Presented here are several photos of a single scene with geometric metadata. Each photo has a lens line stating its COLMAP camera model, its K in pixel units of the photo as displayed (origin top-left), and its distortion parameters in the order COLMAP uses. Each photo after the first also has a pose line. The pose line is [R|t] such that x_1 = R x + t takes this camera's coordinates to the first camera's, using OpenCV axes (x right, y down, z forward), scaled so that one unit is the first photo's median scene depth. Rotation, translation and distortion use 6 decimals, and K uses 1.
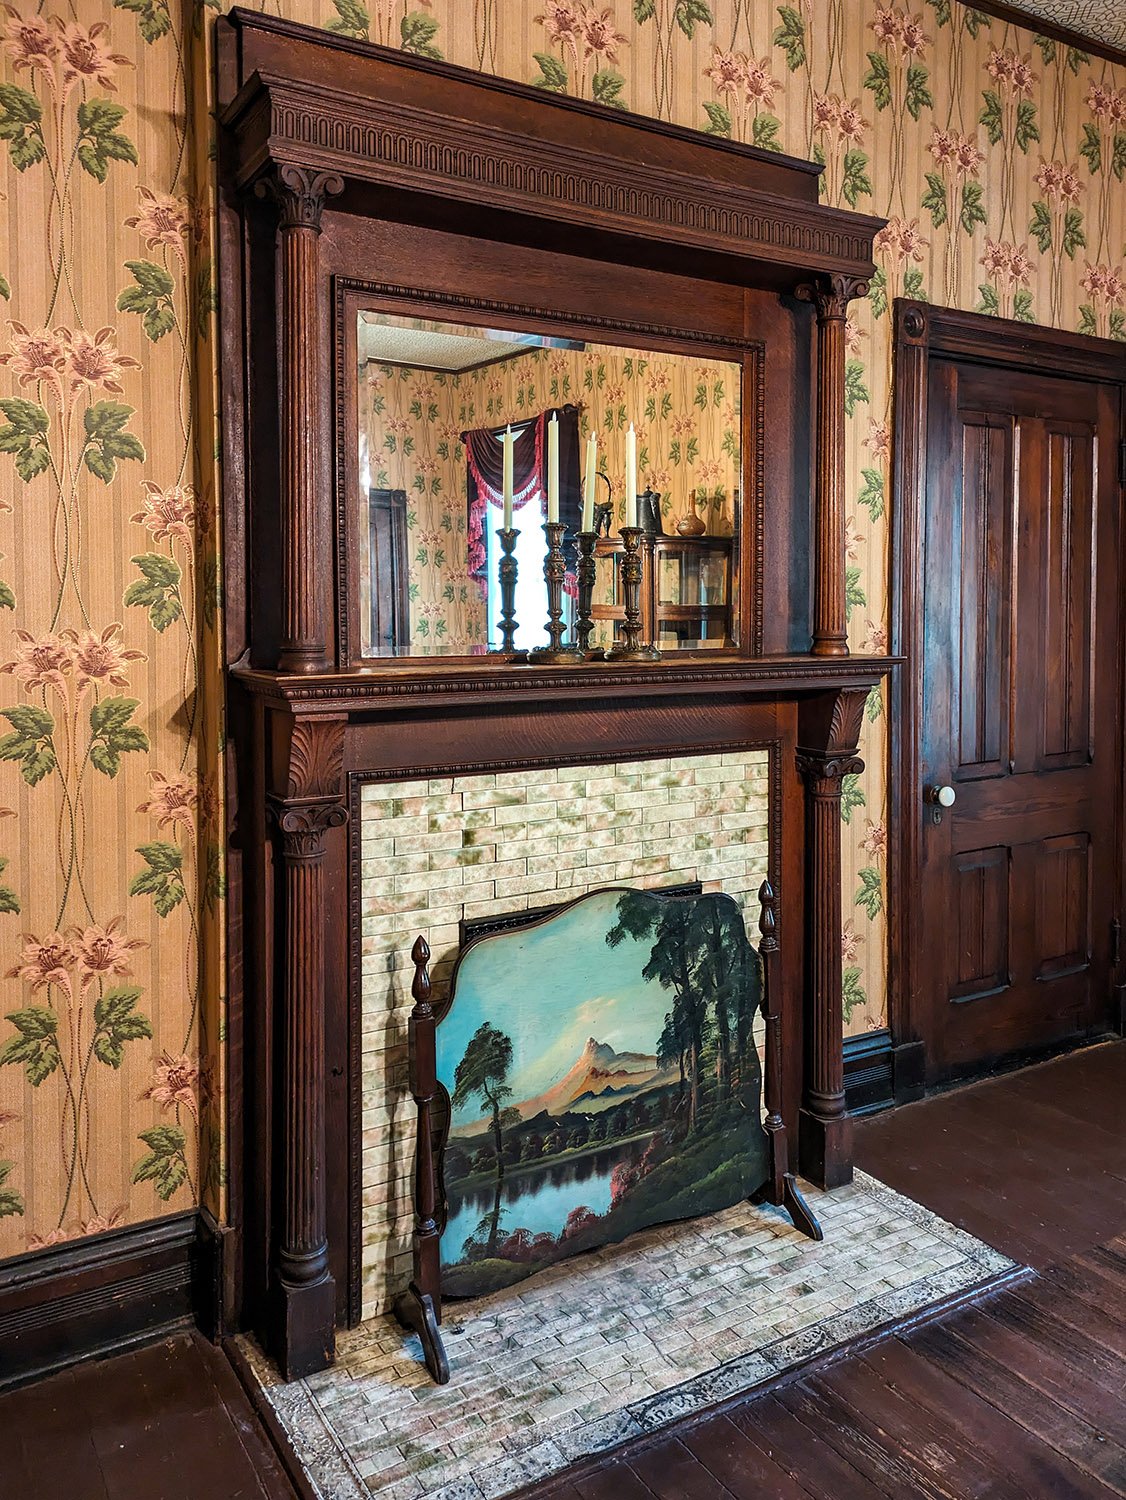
lens RADIAL K [[1167.5, 0, 563.2], [0, 1167.5, 622.6], [0, 0, 1]] dist [0.036492, -0.001962]
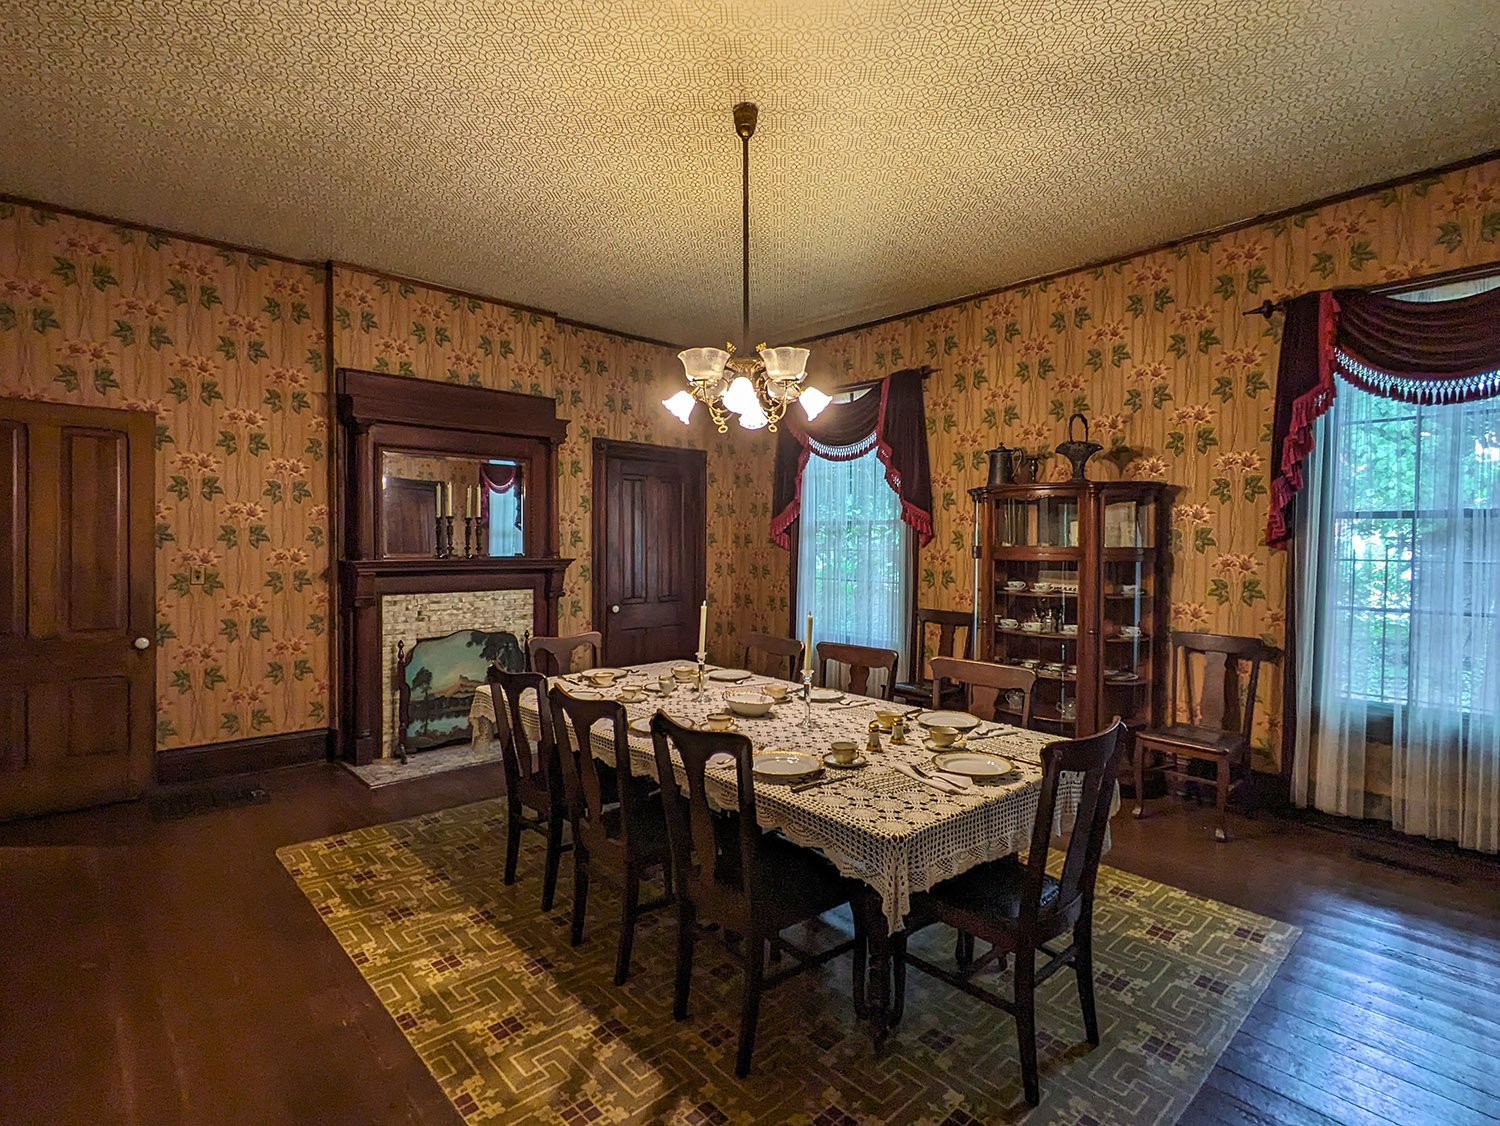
lens RADIAL K [[747.6, 0, 753.8], [0, 747.6, 547.3], [0, 0, 1]] dist [-0.000566, -0.000258]
pose [[0.978602, 0.007373, 0.205629, 0.413784], [-0.006763, 0.999970, -0.003669, 0.002587], [-0.205650, 0.002200, 0.978623, -1.269459]]
